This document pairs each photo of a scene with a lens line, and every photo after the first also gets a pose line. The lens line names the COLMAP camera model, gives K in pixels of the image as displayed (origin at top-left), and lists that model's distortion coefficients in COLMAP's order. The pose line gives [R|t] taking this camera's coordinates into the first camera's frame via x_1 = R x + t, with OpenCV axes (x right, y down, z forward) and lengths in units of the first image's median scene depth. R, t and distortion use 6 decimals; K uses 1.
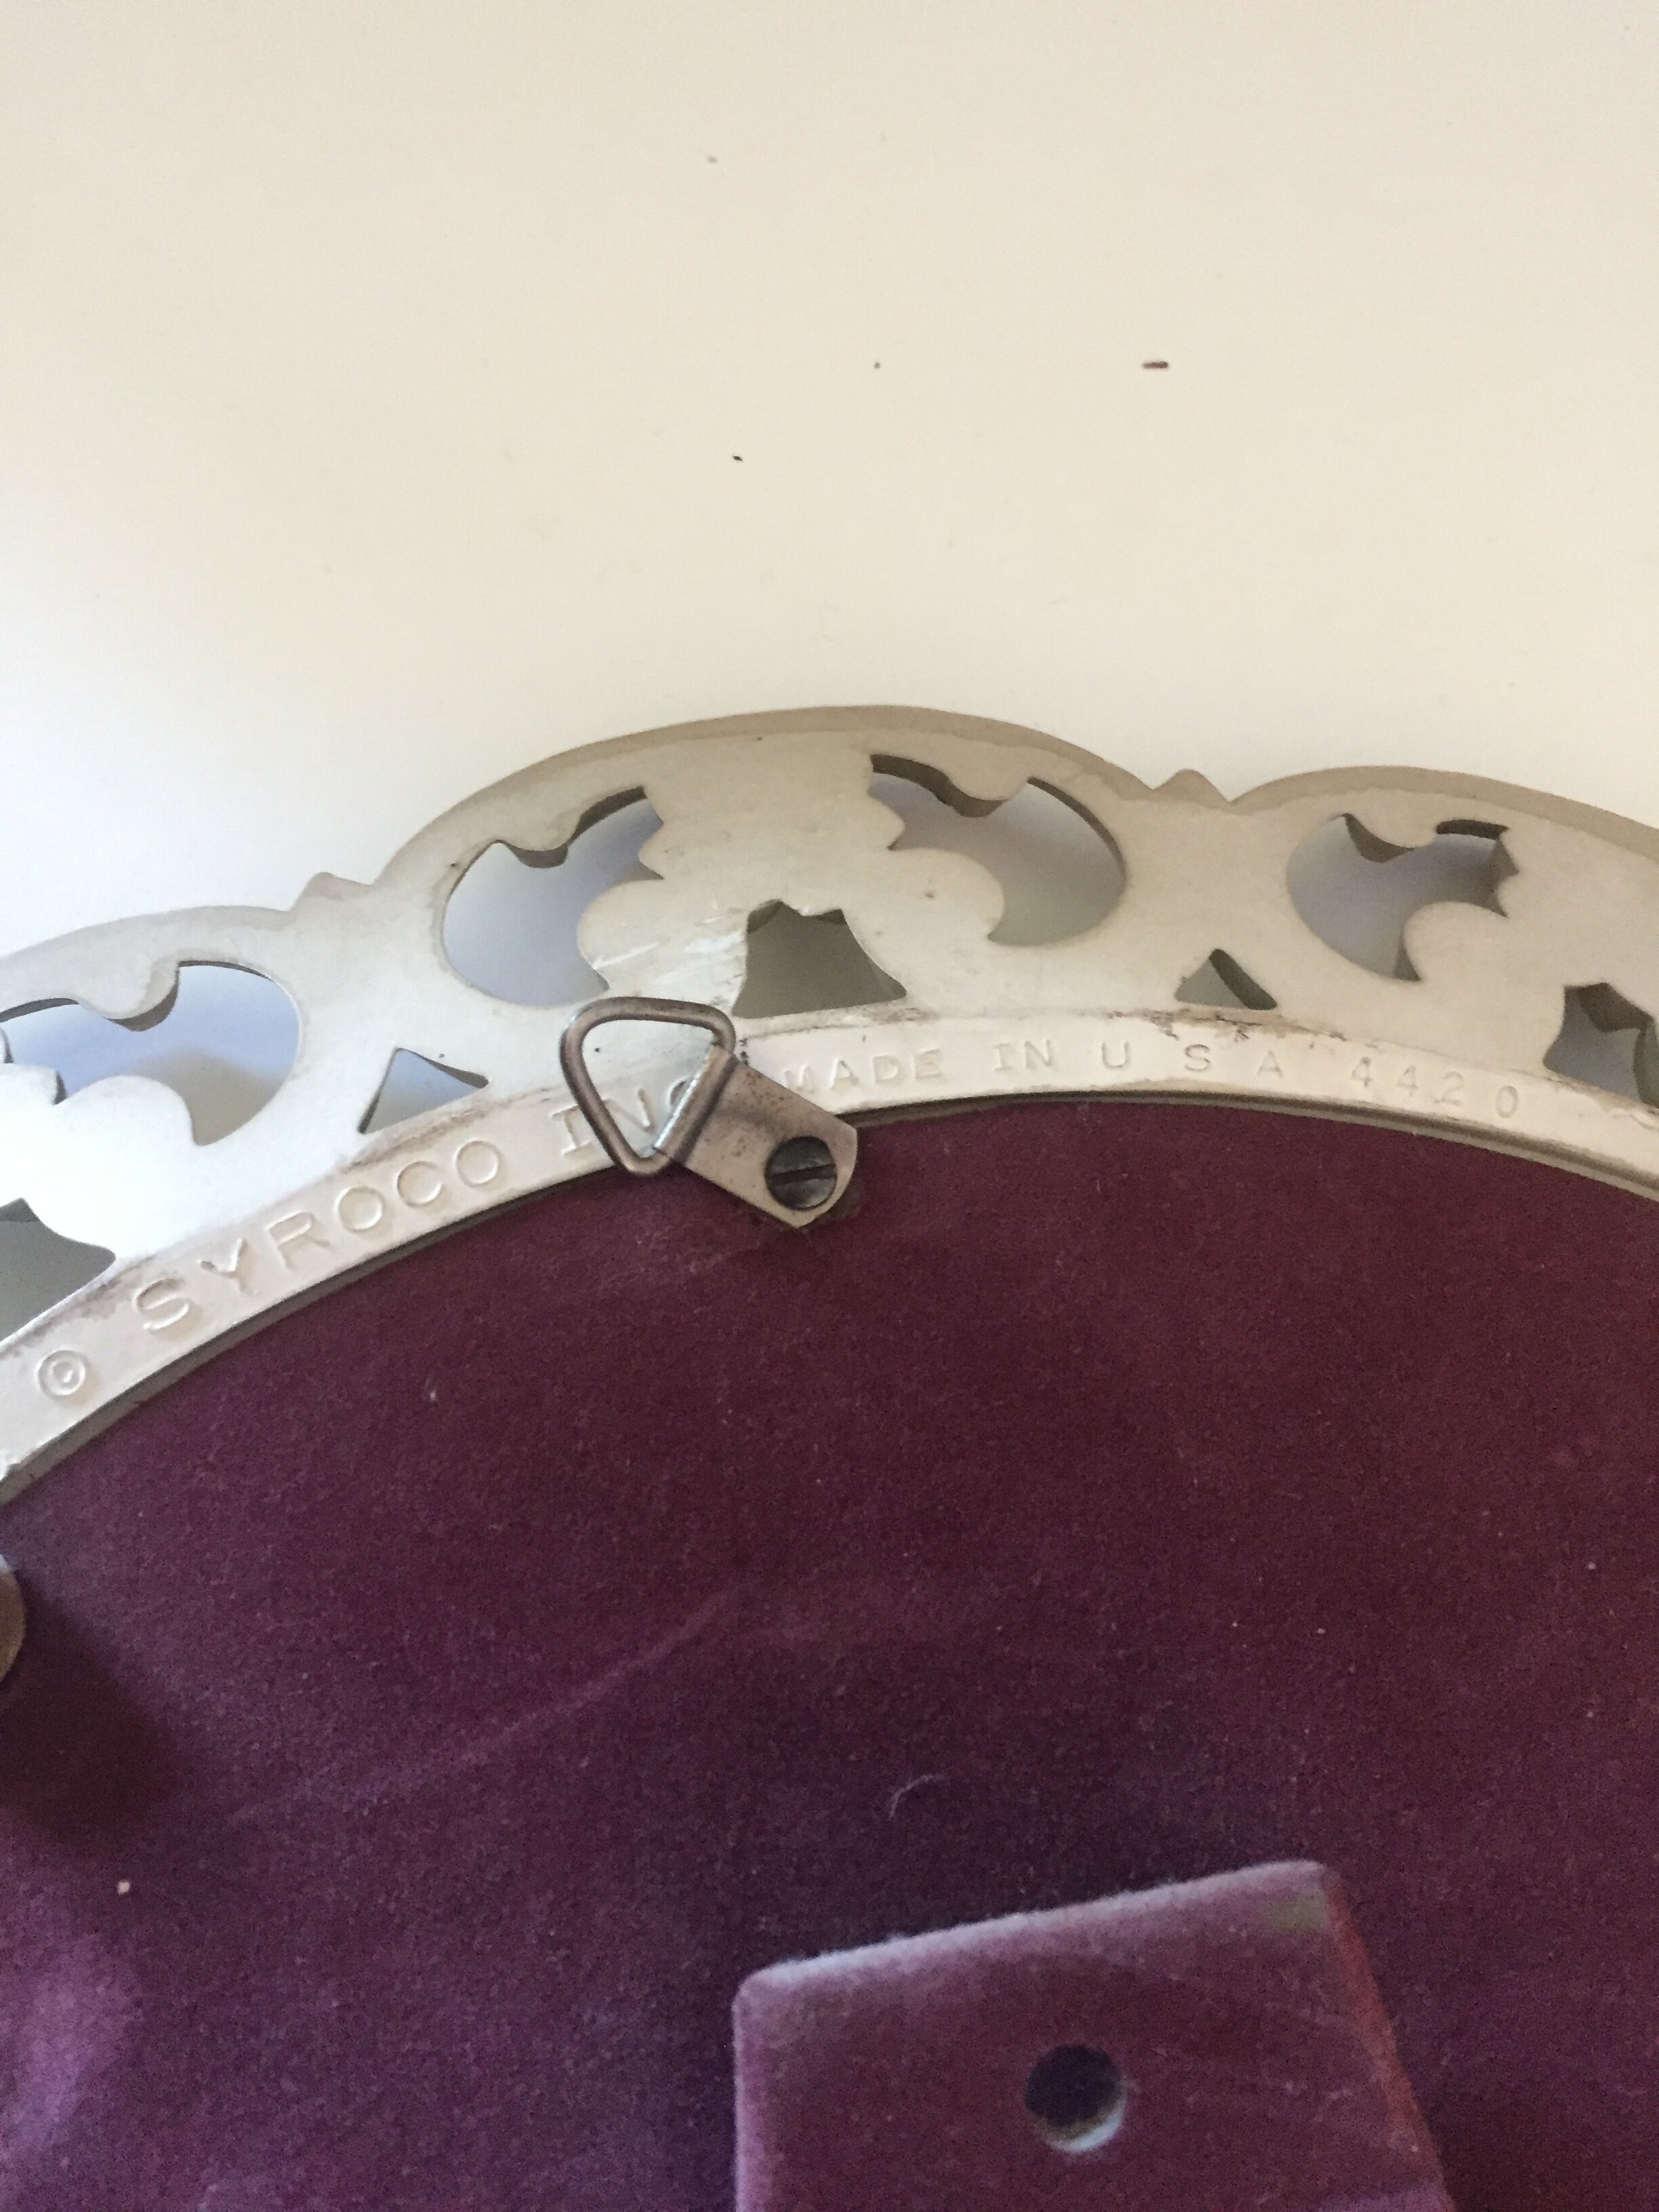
lens RADIAL K [[1869.6, 0, 822.3], [0, 1869.6, 1107.4], [0, 0, 1]] dist [0.030488, -0.089970]
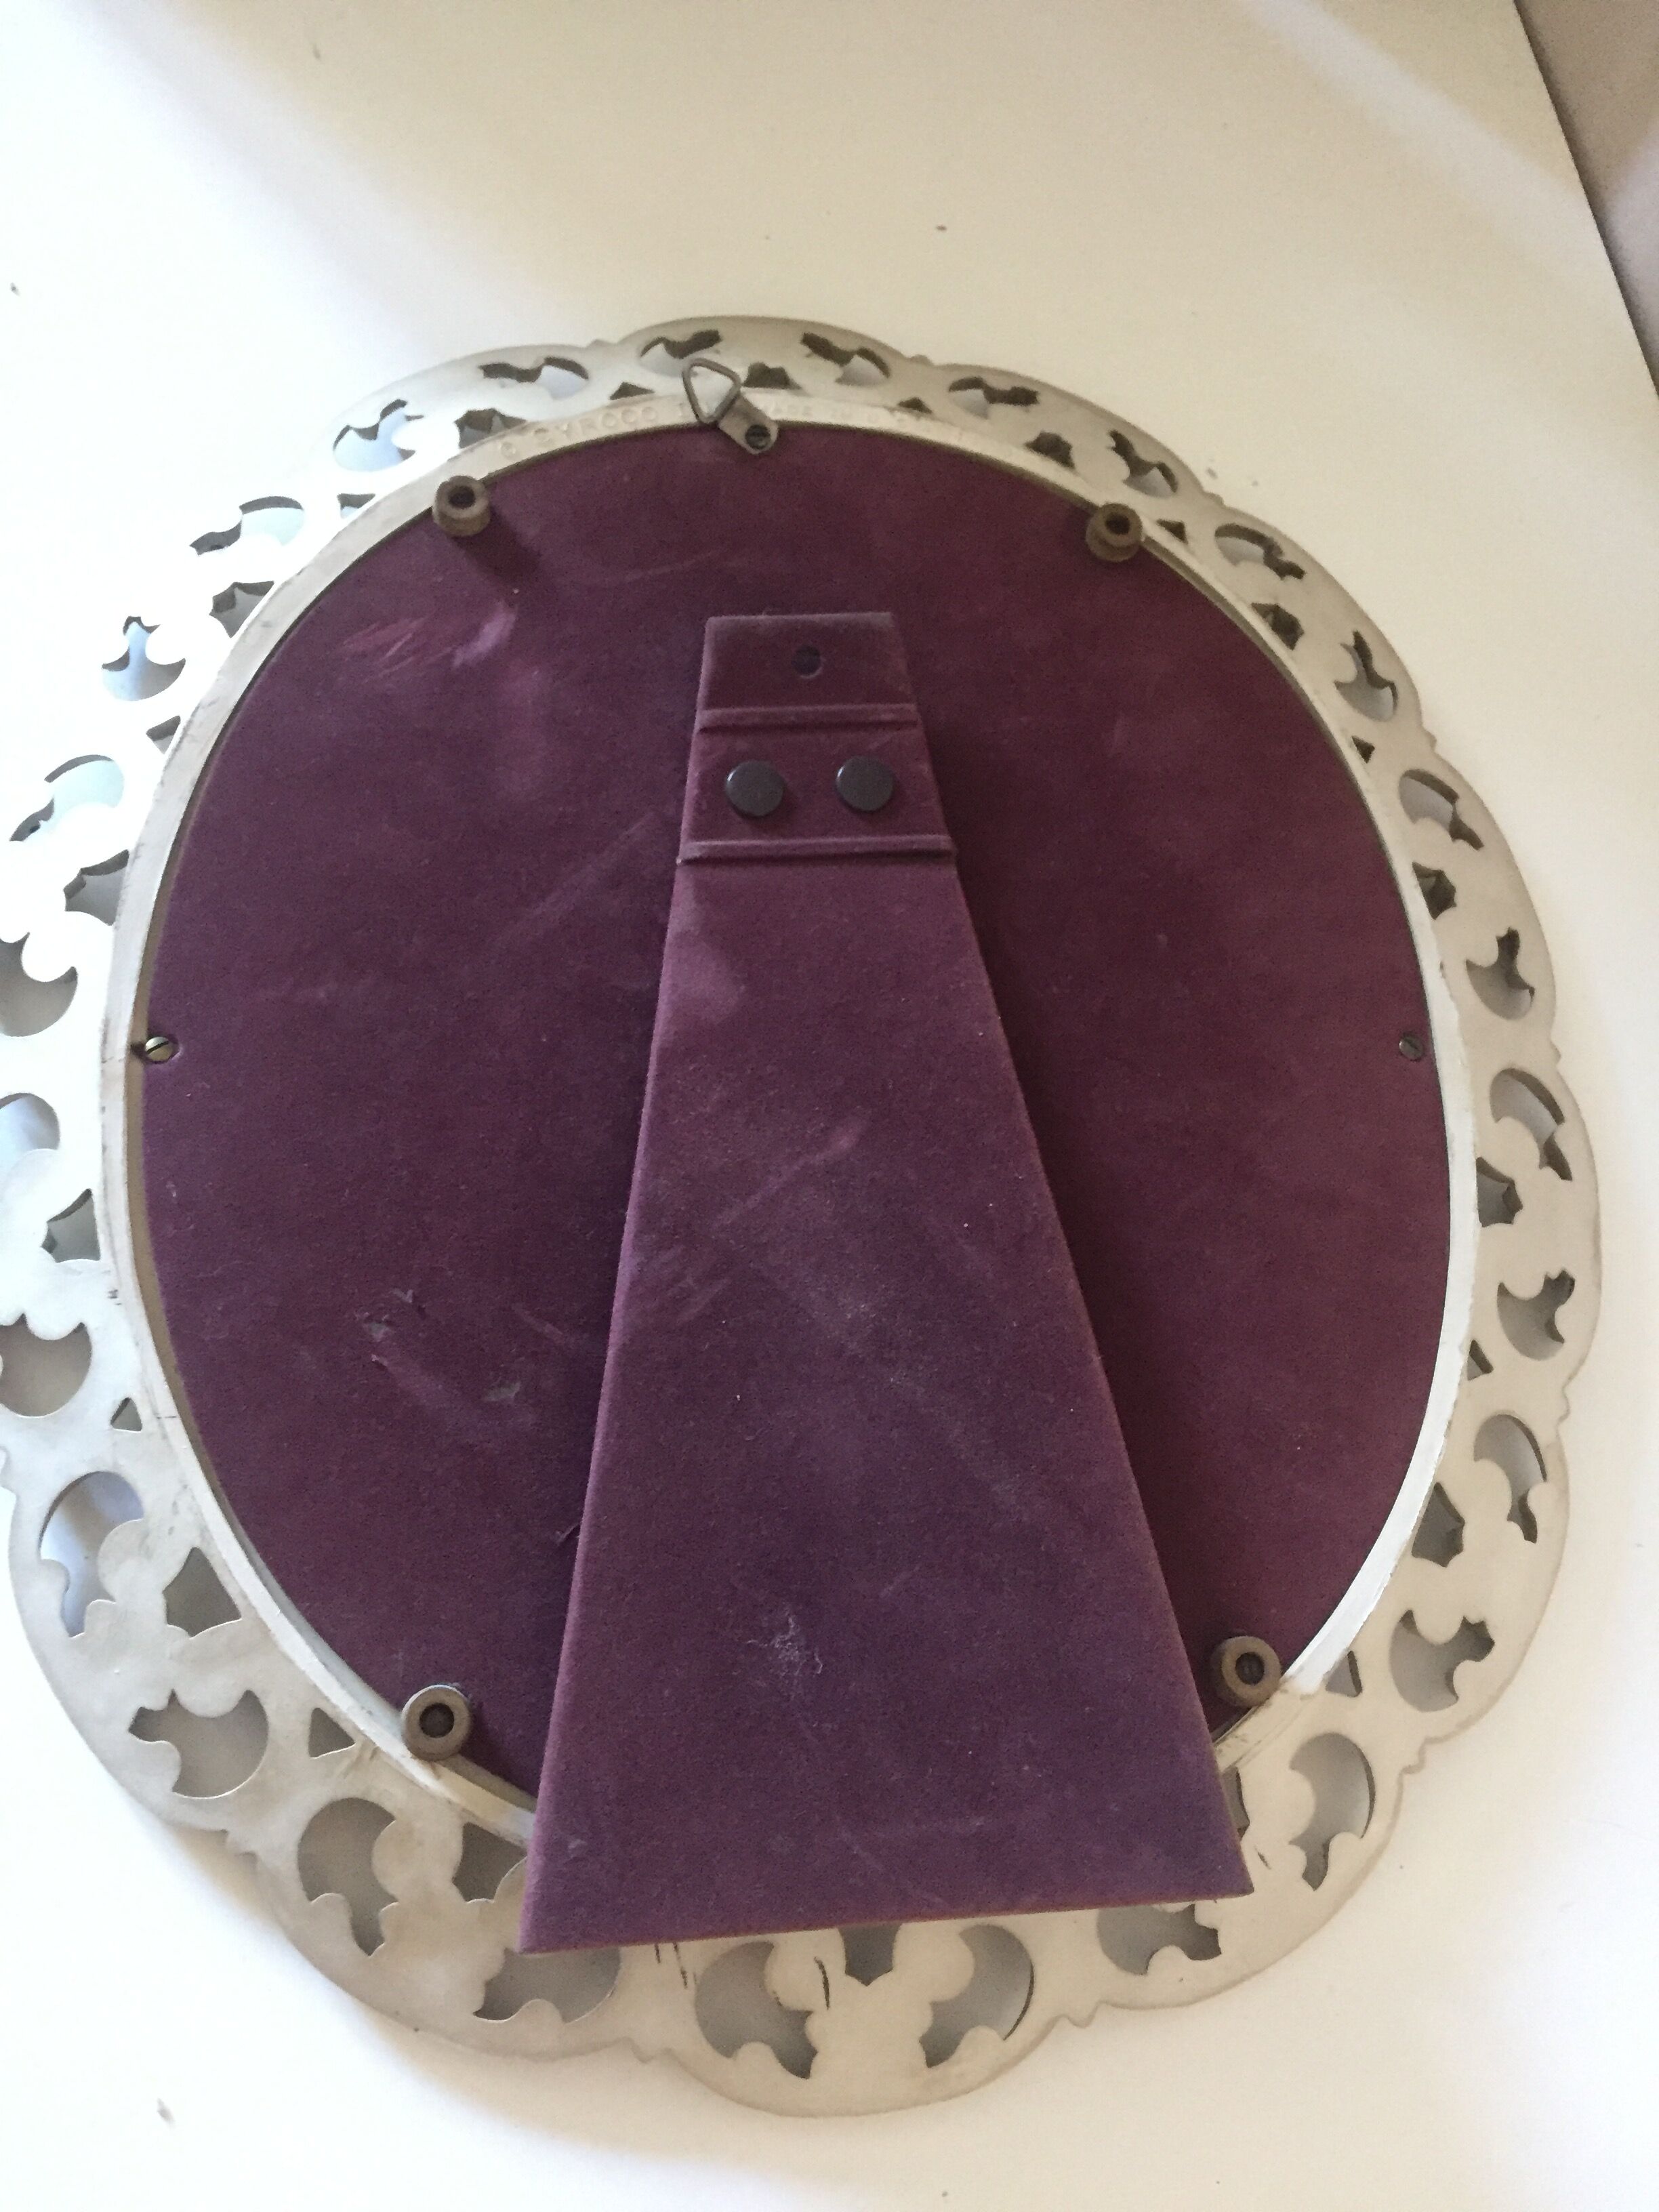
lens RADIAL K [[1869.6, 0, 835.9], [0, 1869.6, 1106.7], [0, 0, 1]] dist [0.030488, -0.089970]
pose [[0.993466, 0.113890, 0.007370, 0.203735], [-0.112852, 0.989937, -0.085382, 1.284908], [-0.017019, 0.083992, 0.996321, -1.790084]]
